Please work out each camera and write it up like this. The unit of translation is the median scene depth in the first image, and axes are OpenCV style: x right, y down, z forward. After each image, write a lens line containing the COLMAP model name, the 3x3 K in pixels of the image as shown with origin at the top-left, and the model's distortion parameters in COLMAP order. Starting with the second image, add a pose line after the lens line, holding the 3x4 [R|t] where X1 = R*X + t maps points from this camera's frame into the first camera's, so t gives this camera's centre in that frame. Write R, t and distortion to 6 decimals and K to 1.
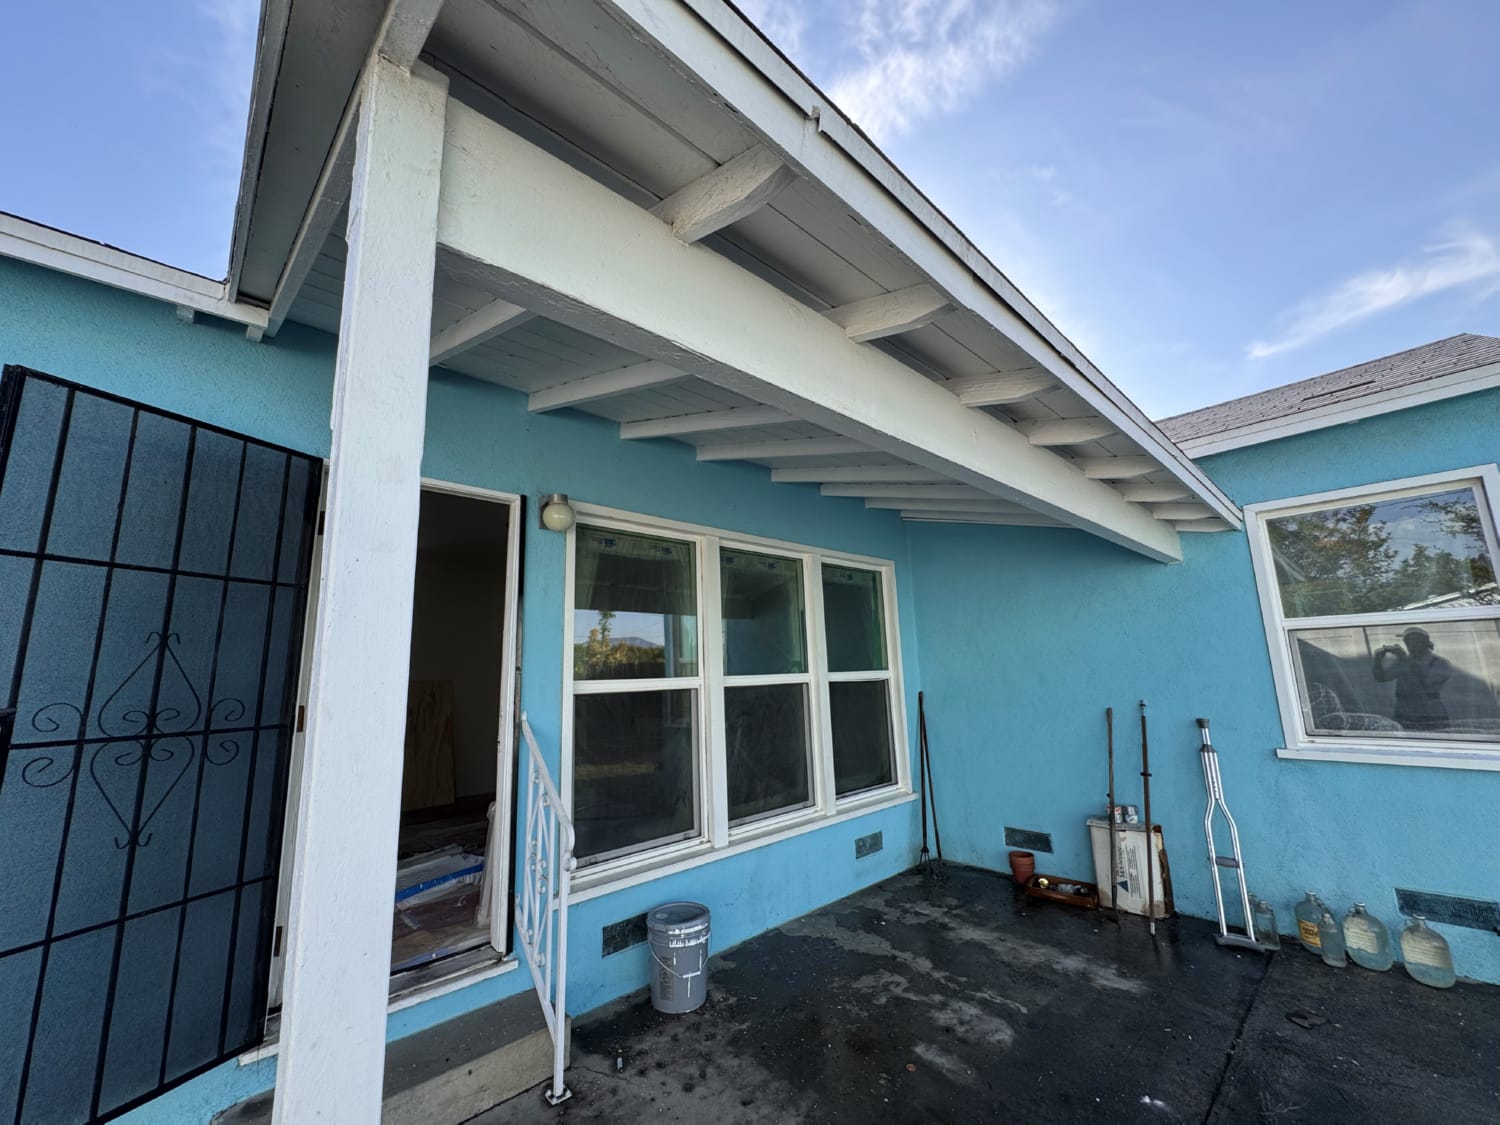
lens RADIAL K [[601.7, 0, 750.0], [0, 601.7, 562.5], [0, 0, 1]] dist [-0.000249, 0.000085]
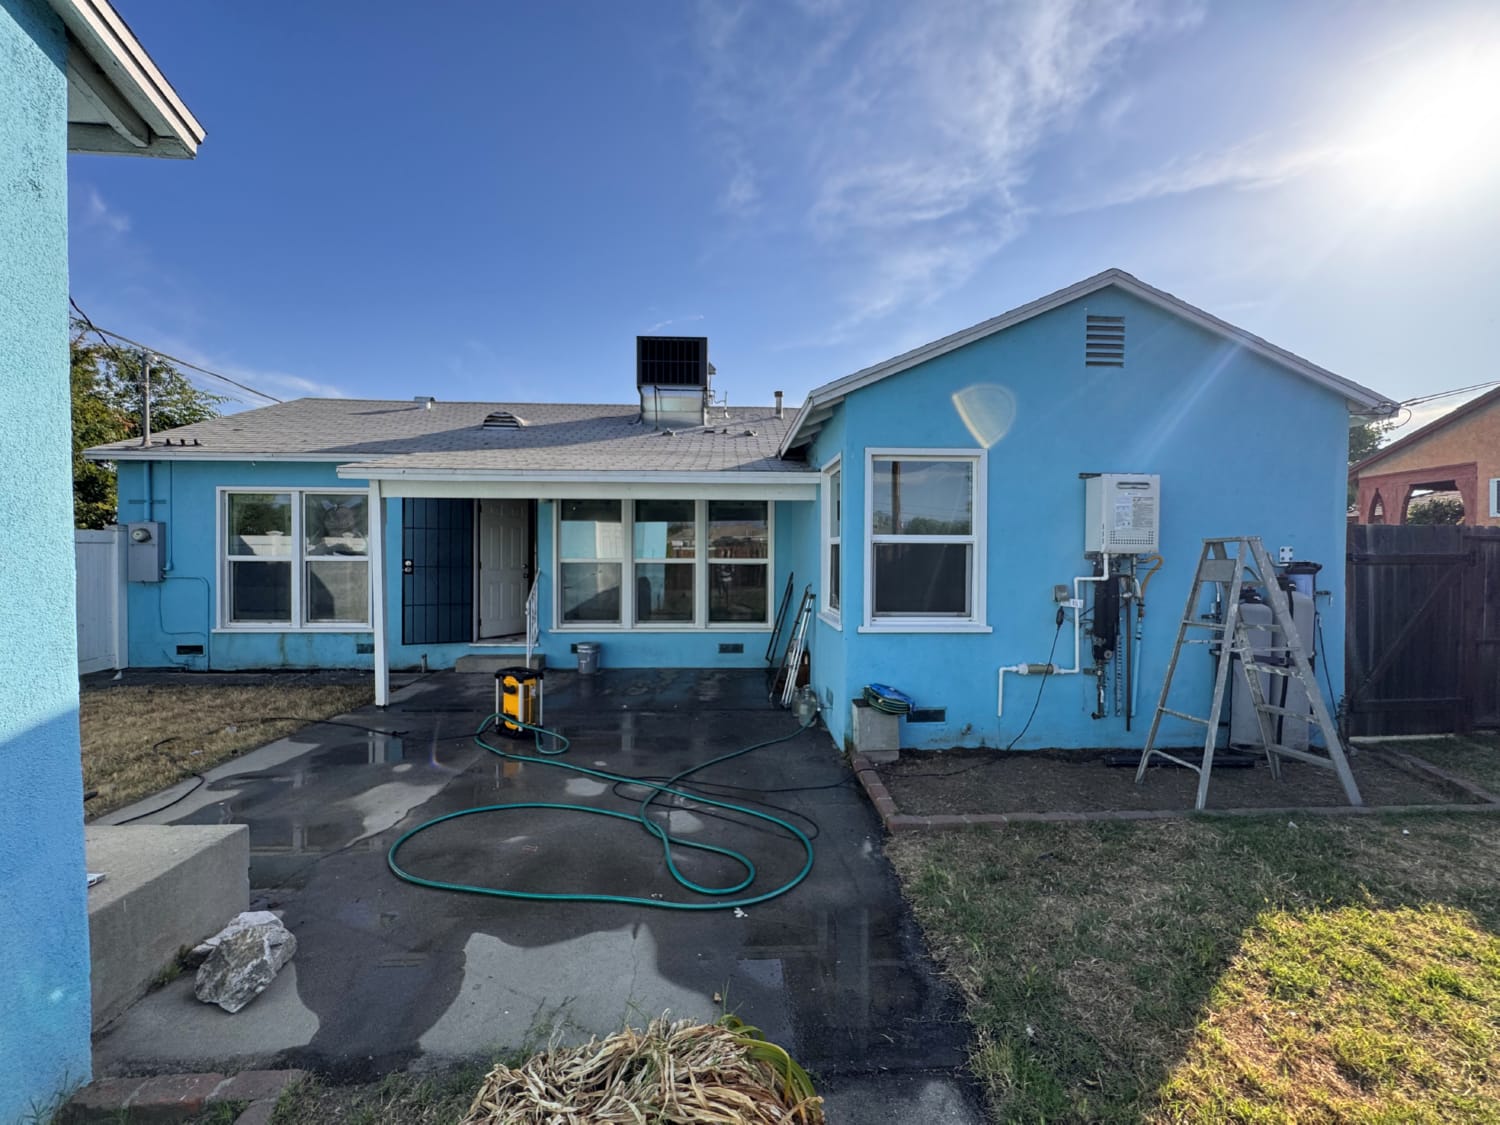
lens RADIAL K [[595.6, 0, 750.0], [0, 595.6, 562.5], [0, 0, 1]] dist [0.001033, -0.000062]
pose [[0.749913, 0.047703, -0.659814, 1.549683], [0.092029, 0.980176, 0.175460, -0.127611], [0.655104, -0.192302, 0.730656, -0.298495]]
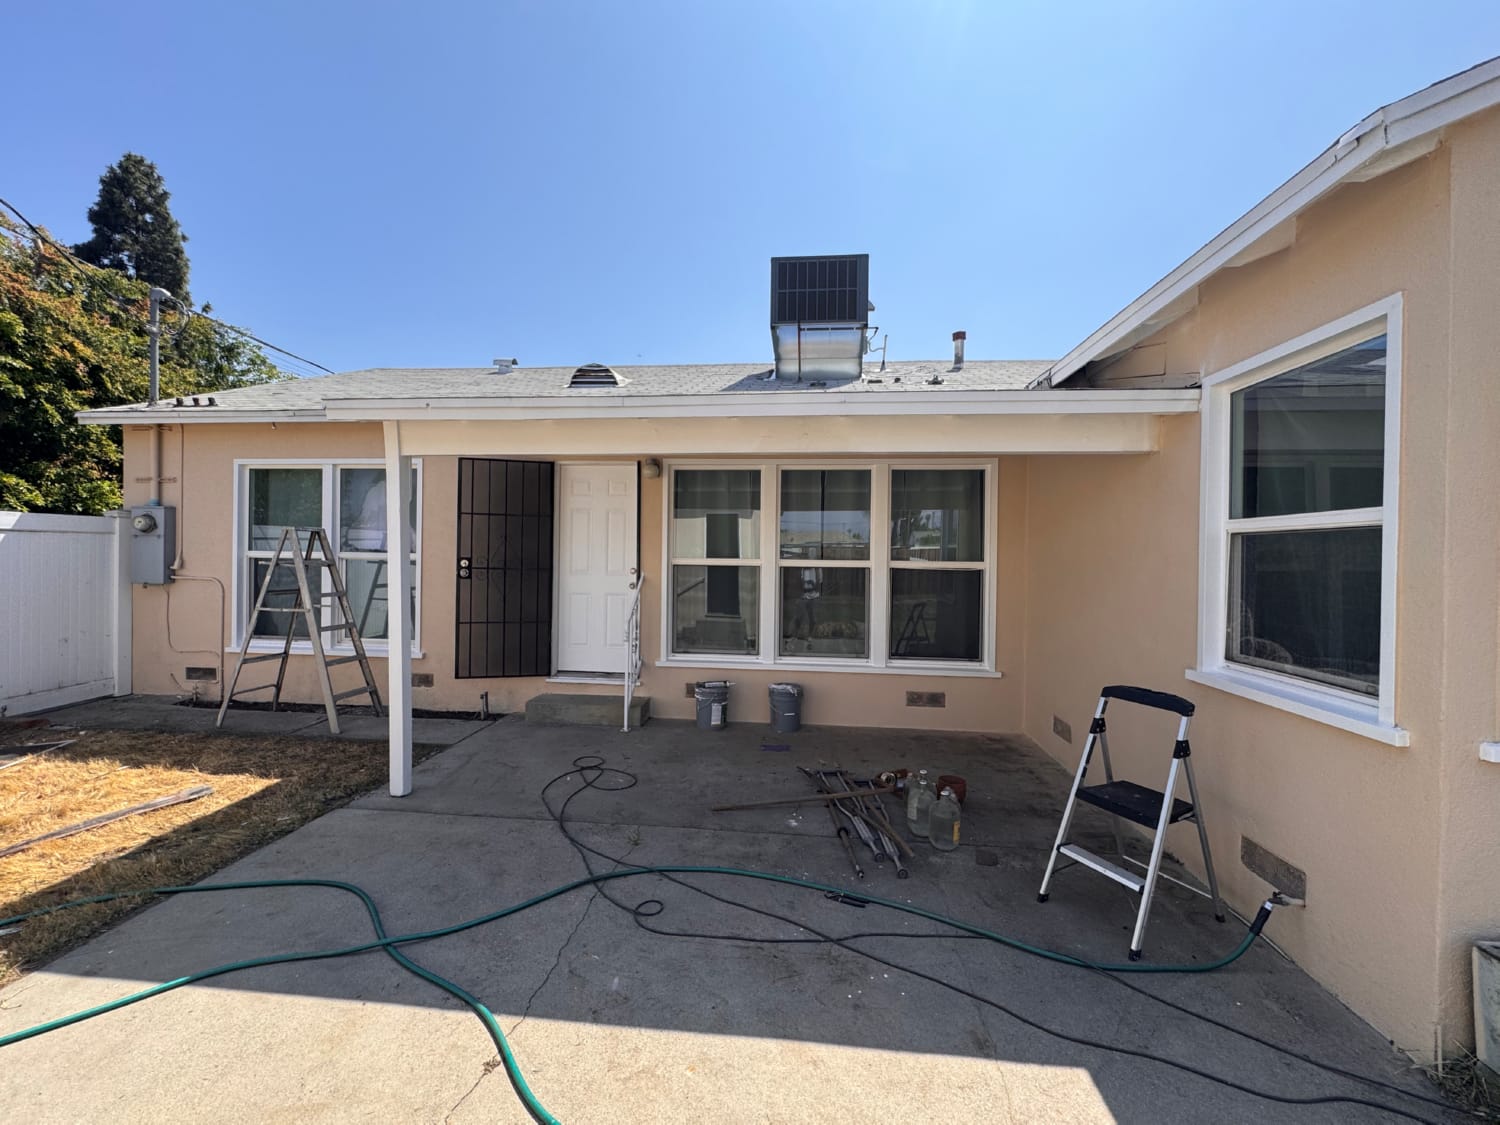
lens RADIAL K [[600.2, 0, 750.0], [0, 600.2, 562.5], [0, 0, 1]] dist [-0.000841, -0.000893]
pose [[0.649872, 0.047949, -0.758530, 0.931861], [0.104241, 0.982954, 0.151444, -0.033270], [0.752861, -0.177489, 0.633796, -0.003040]]
